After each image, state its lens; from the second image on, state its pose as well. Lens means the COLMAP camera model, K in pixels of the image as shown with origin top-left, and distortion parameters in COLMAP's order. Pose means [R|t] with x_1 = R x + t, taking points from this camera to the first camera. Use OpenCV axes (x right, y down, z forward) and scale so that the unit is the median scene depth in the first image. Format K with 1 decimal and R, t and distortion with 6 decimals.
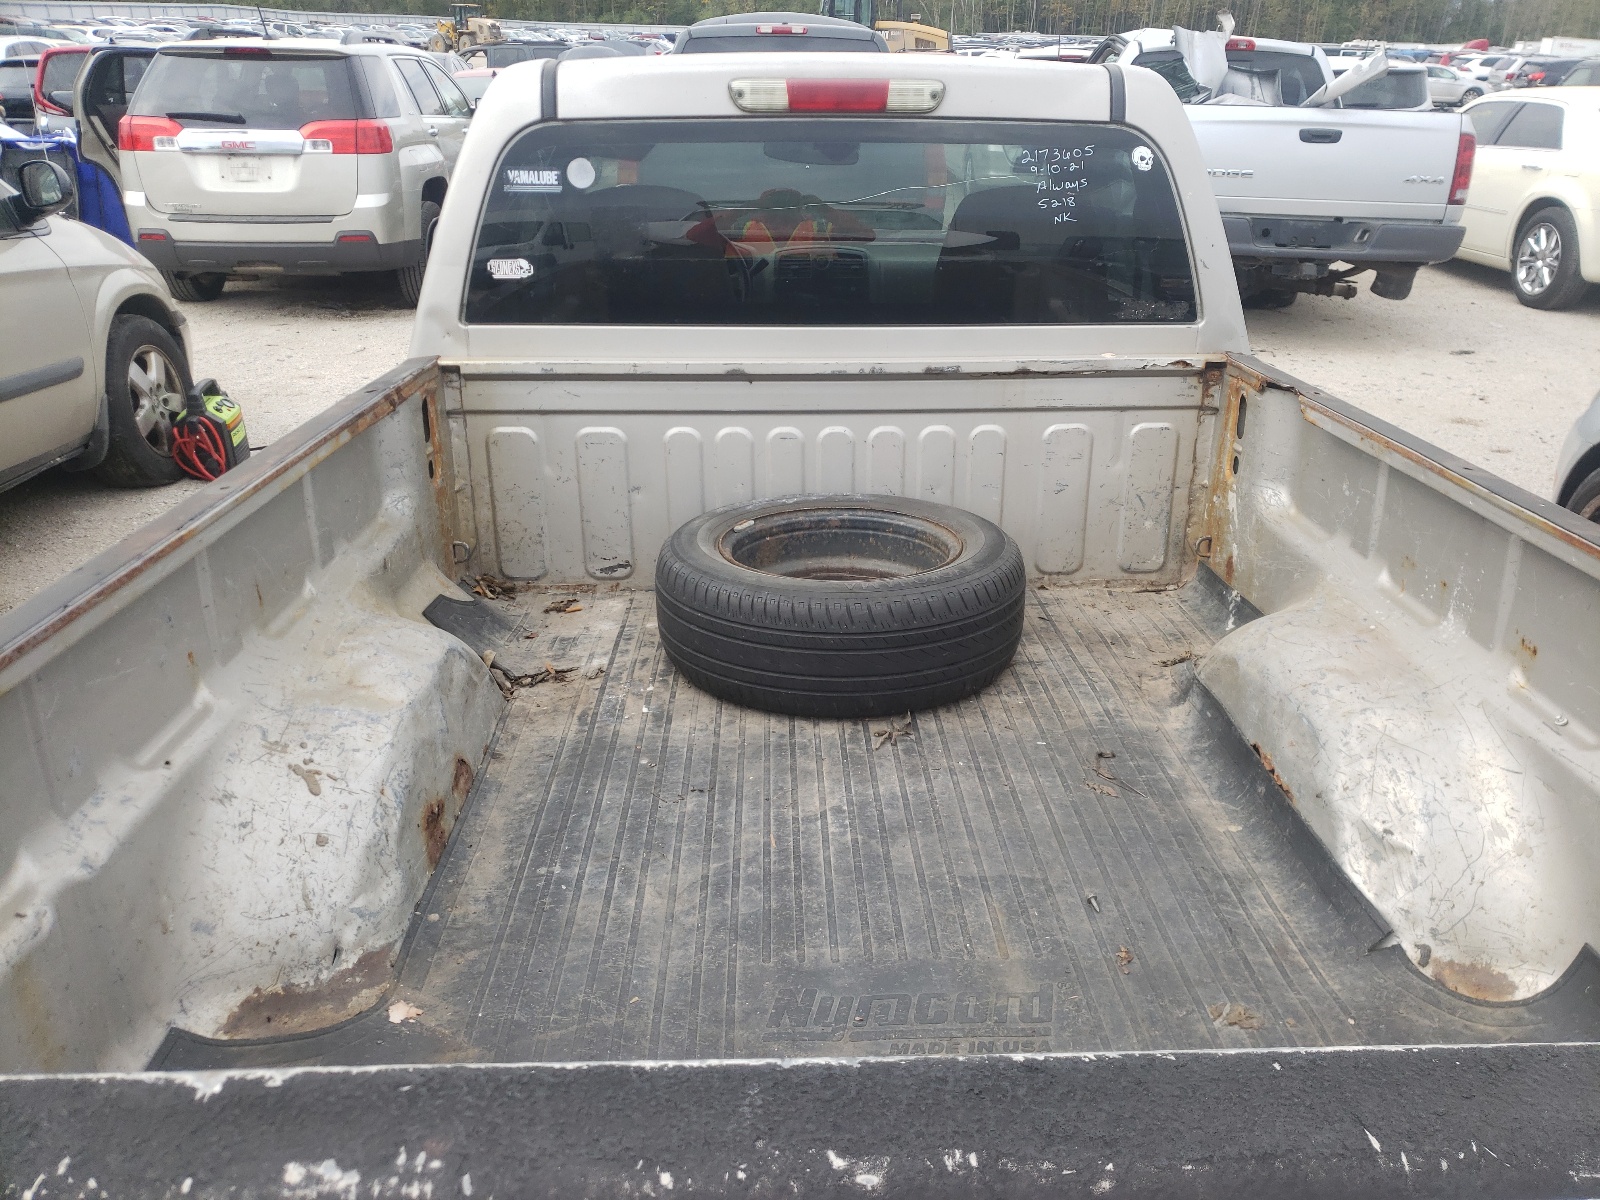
lens RADIAL K [[1300.4, 0, 838.8], [0, 1300.4, 599.5], [0, 0, 1]] dist [0.013138, 0.004126]
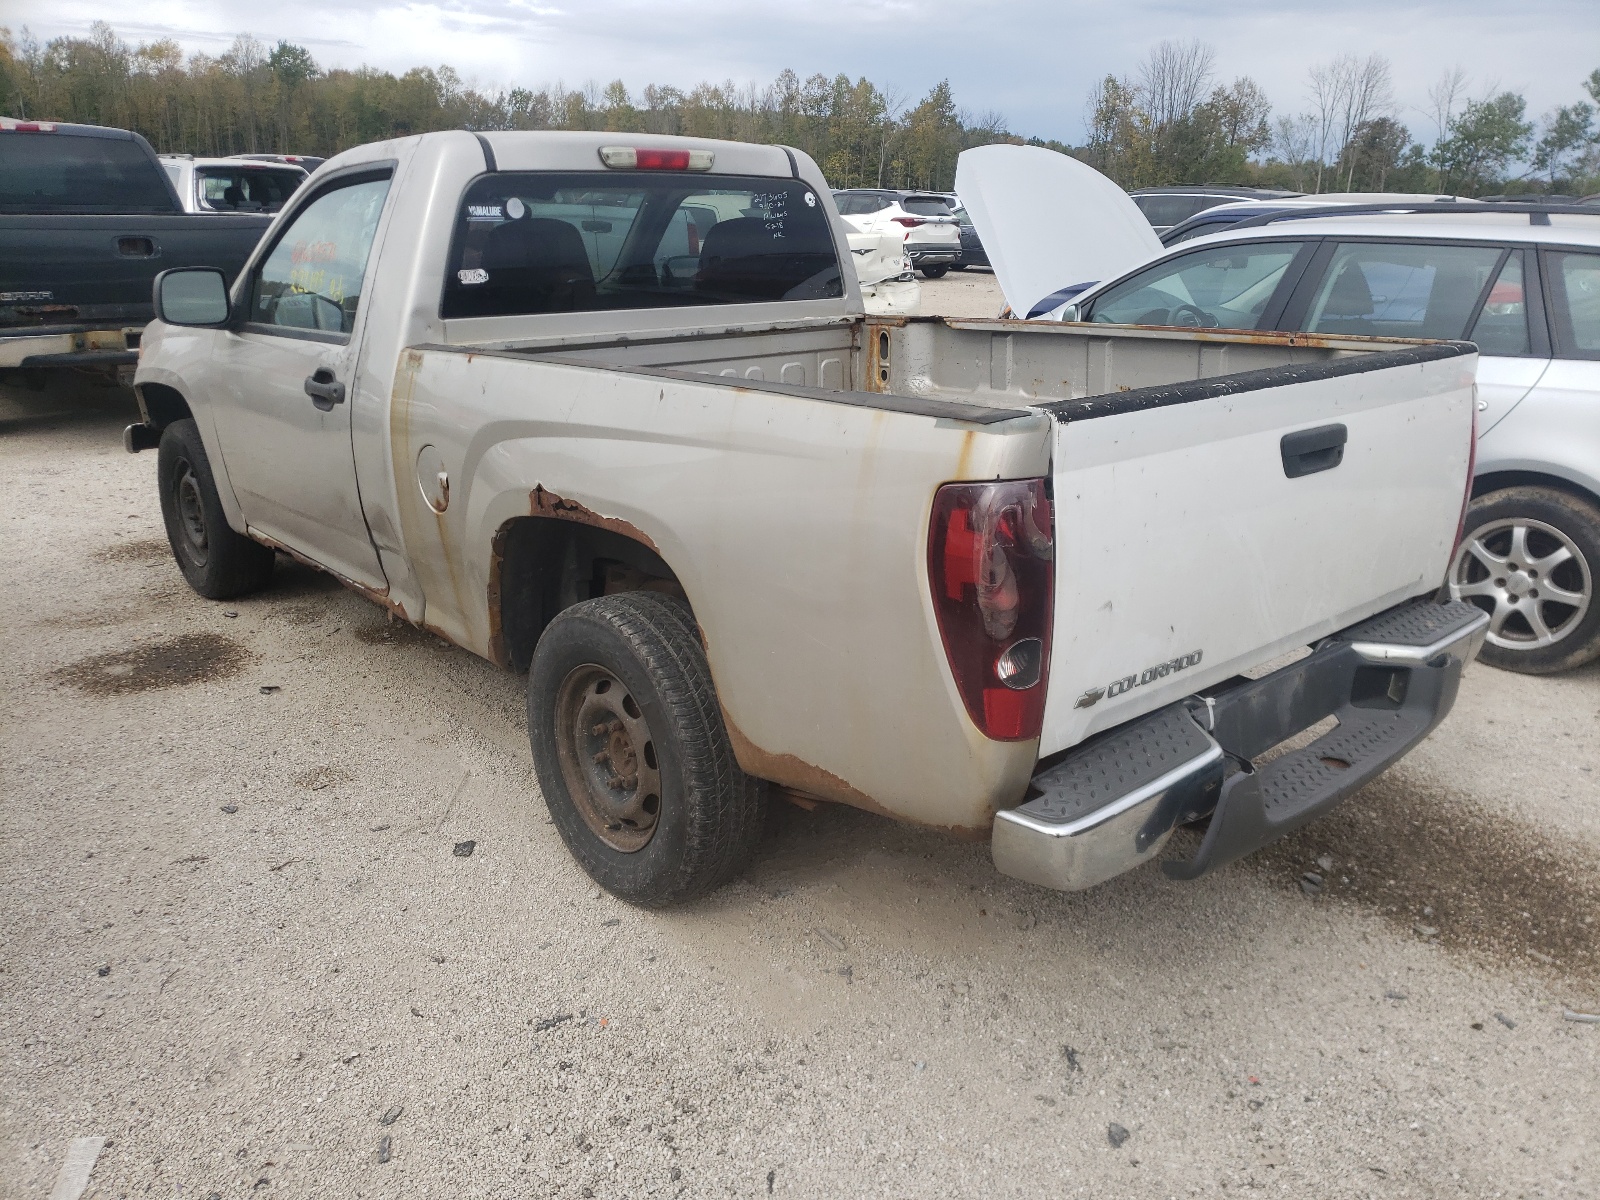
lens RADIAL K [[1300.4, 0, 838.8], [0, 1300.4, 599.5], [0, 0, 1]] dist [0.013138, 0.004126]
pose [[0.771170, -0.188322, 0.608138, -0.862198], [0.247115, 0.968895, -0.013324, 0.195455], [-0.586712, 0.160555, 0.793720, -0.277845]]
